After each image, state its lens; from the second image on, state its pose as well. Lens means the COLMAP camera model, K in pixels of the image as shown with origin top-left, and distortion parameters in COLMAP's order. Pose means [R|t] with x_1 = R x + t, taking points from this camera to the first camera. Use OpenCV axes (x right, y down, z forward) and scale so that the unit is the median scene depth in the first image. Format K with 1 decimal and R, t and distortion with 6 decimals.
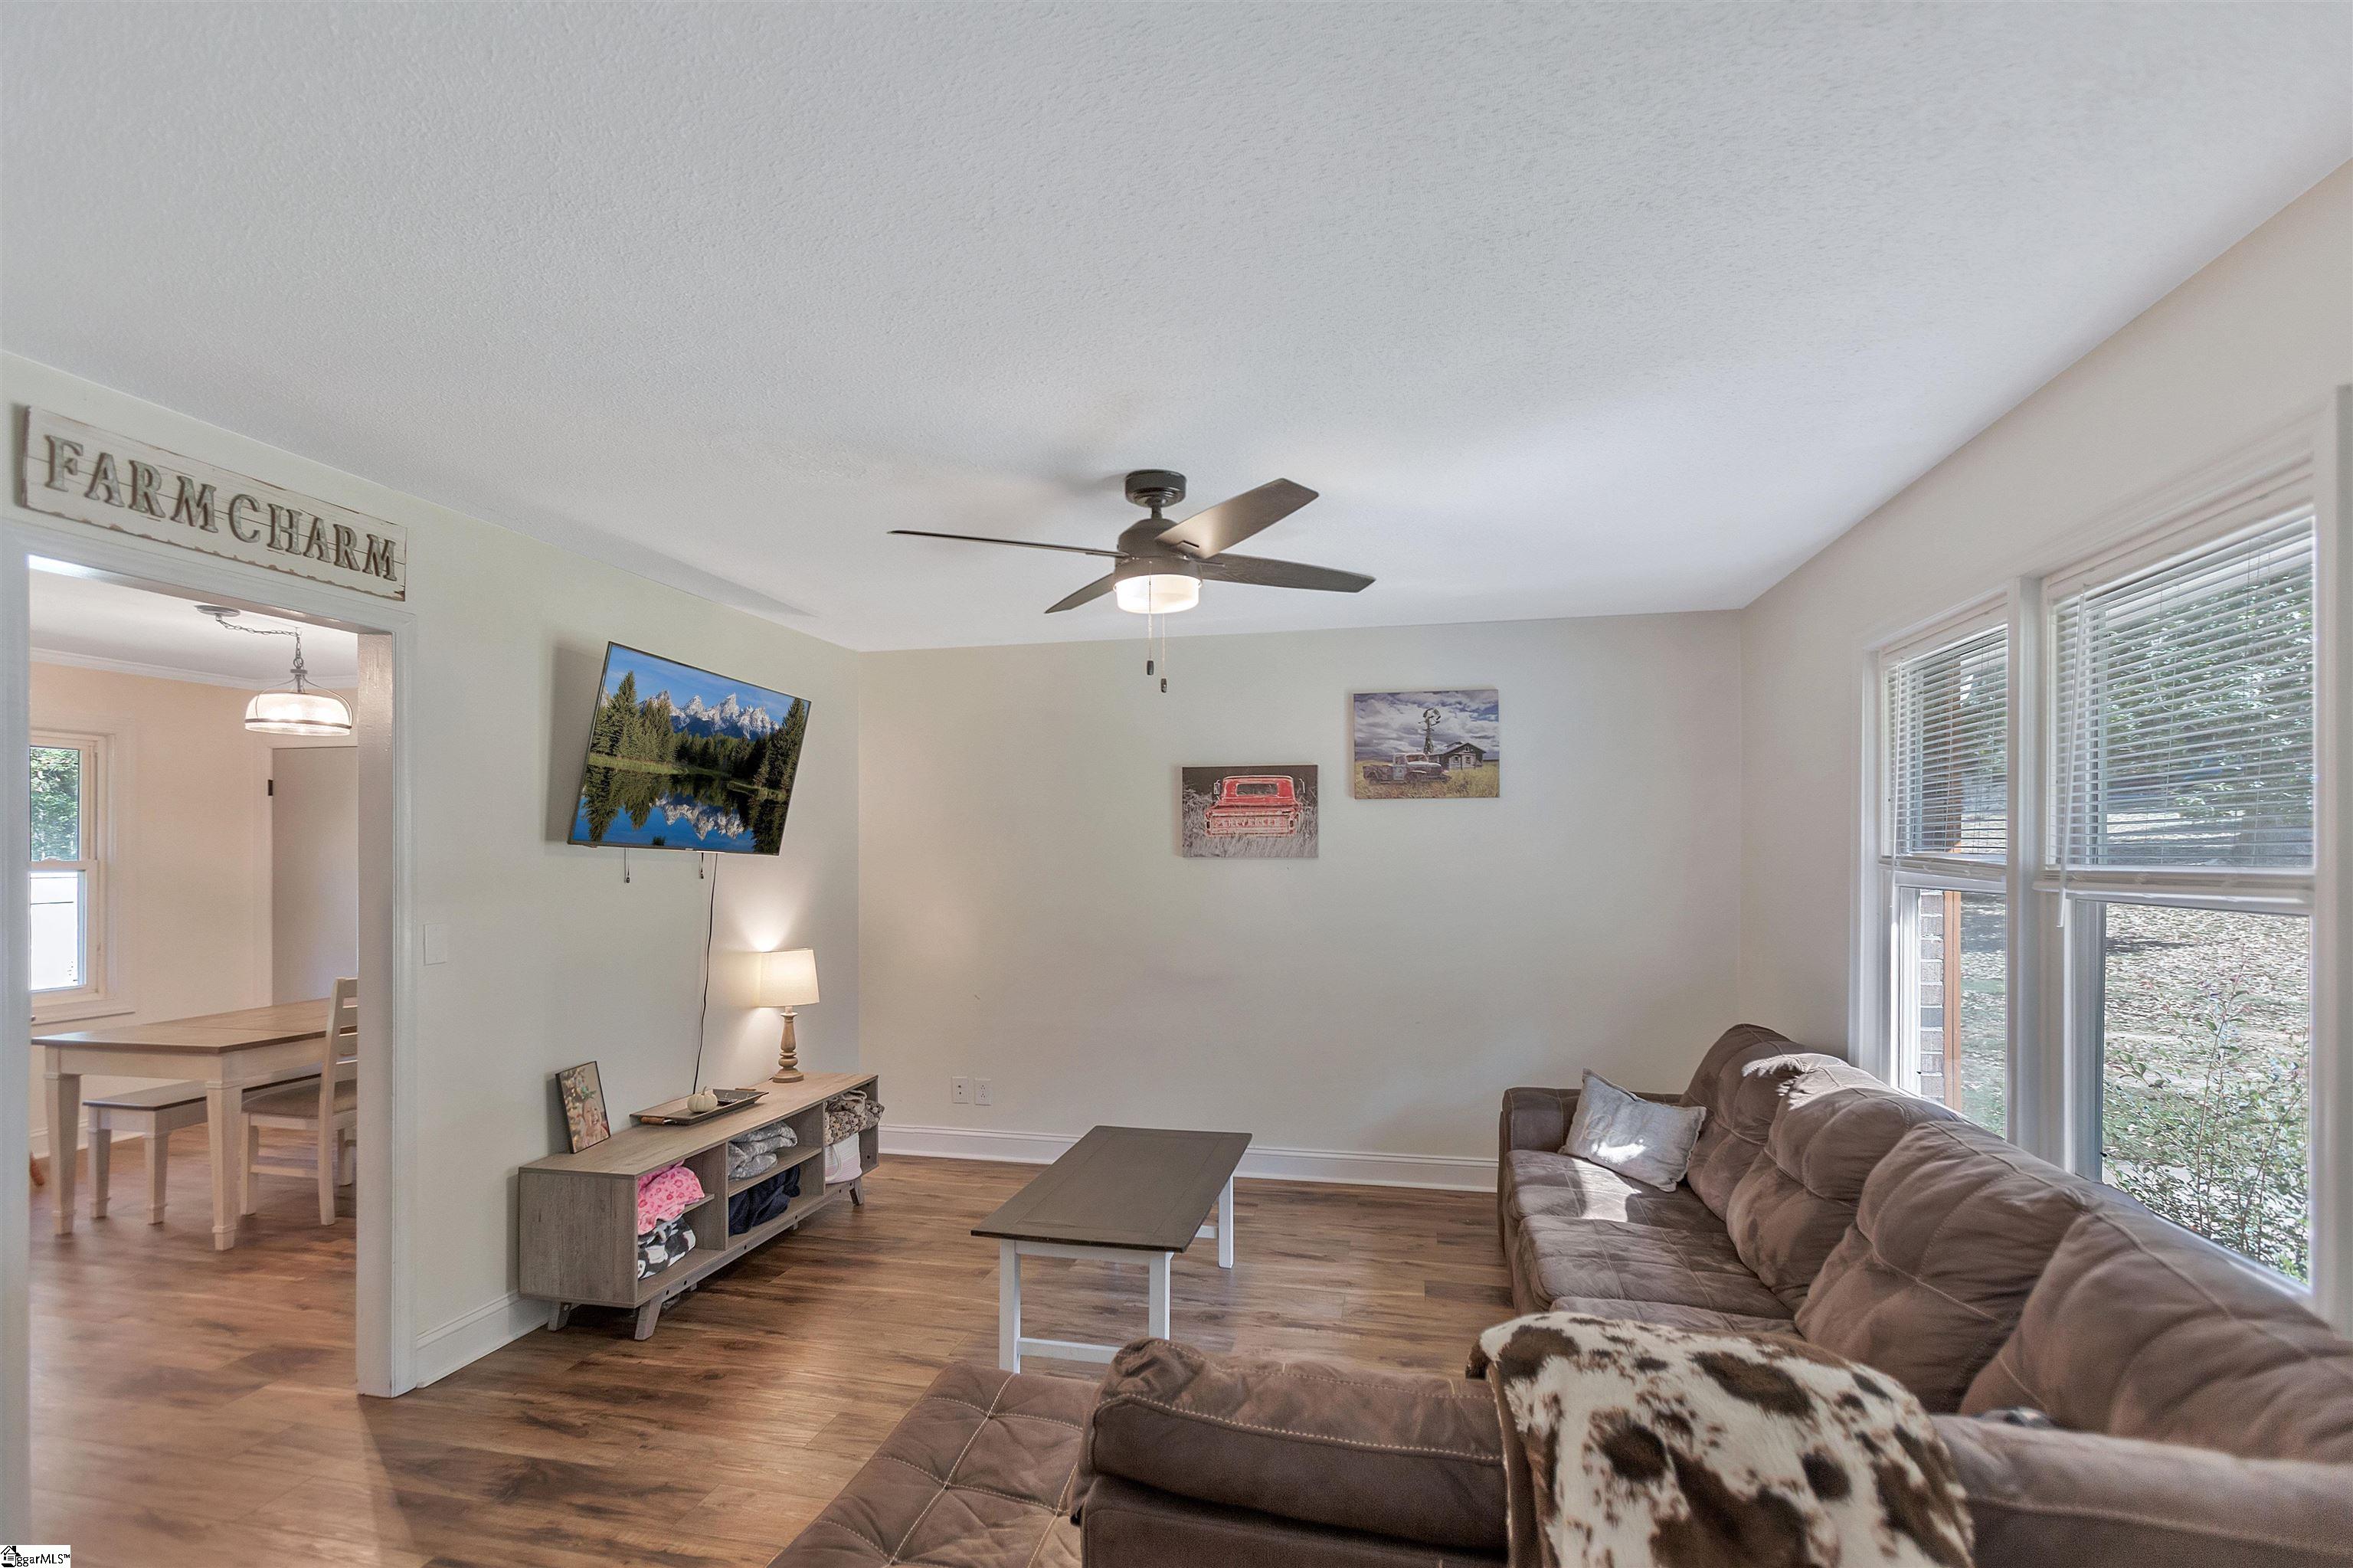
lens RADIAL K [[1128.2, 0, 1175.1], [0, 1128.2, 855.1], [0, 0, 1]] dist [-0.001516, -0.000125]
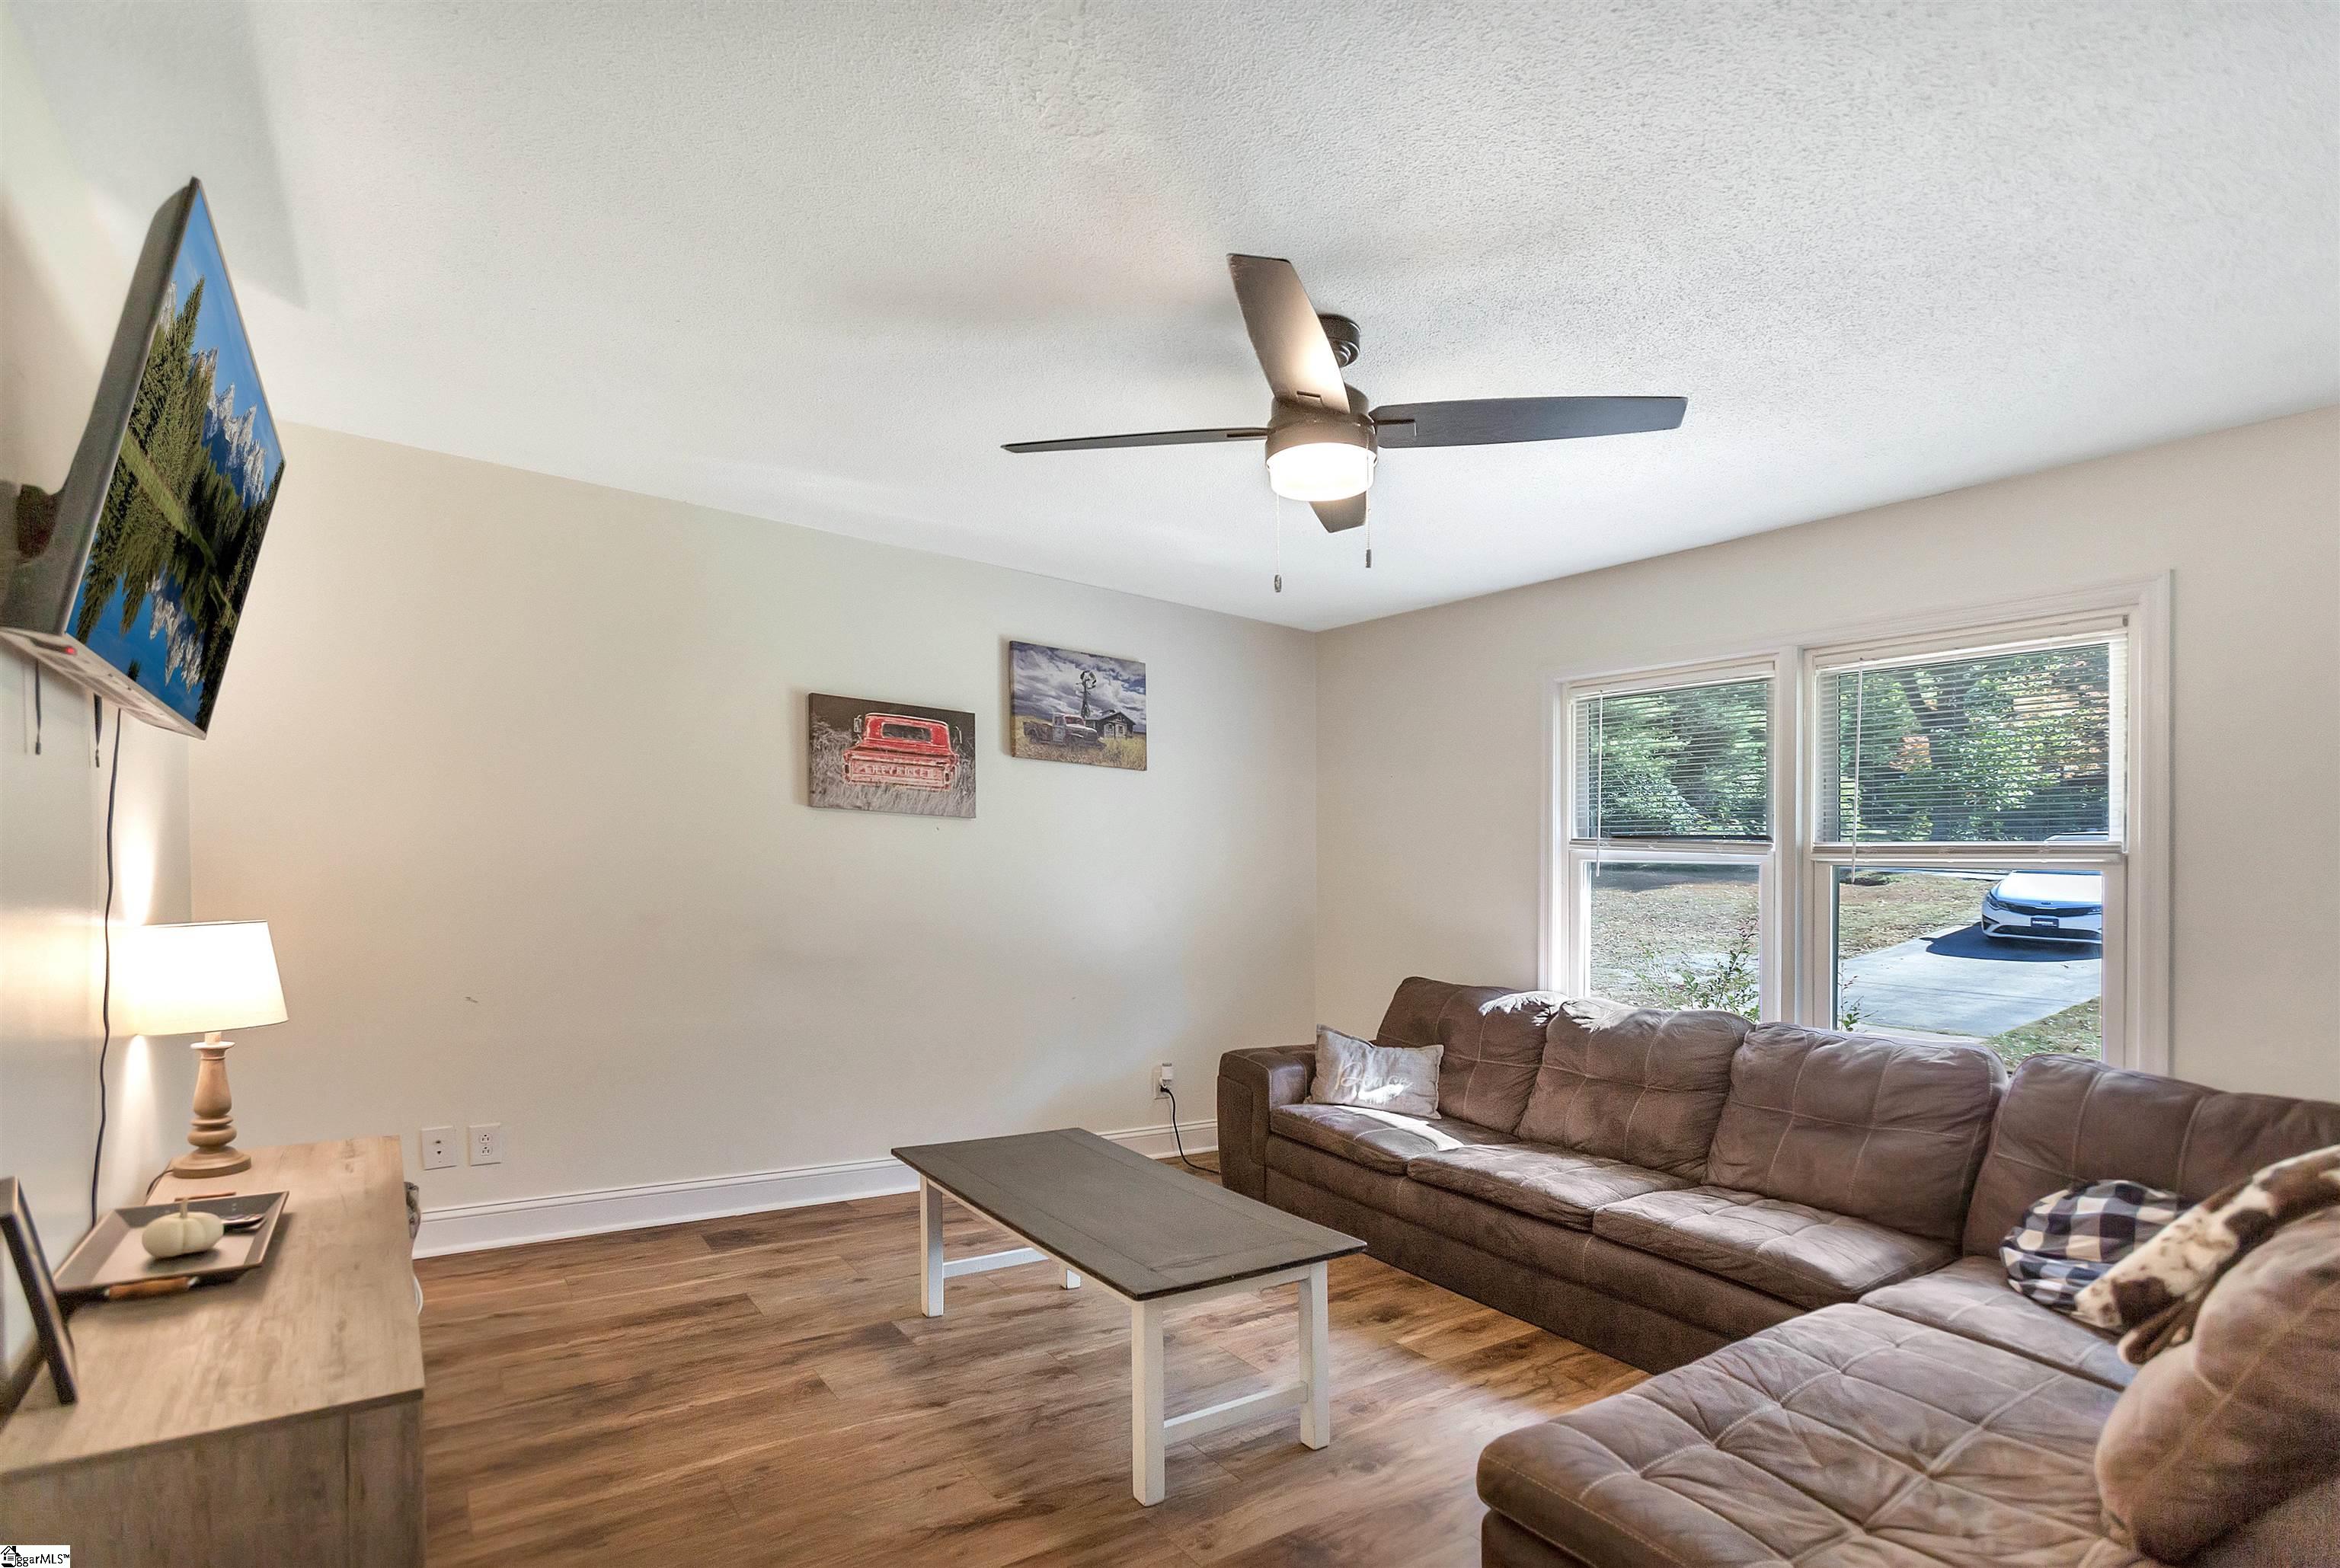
lens RADIAL K [[1088.8, 0, 1165.8], [0, 1088.8, 877.8], [0, 0, 1]] dist [-0.001689, 0.000016]
pose [[0.667068, 0.028759, 0.744441, -0.442893], [-0.041238, 0.999148, -0.001646, 0.047658], [-0.743854, -0.029601, 0.667686, 0.350723]]
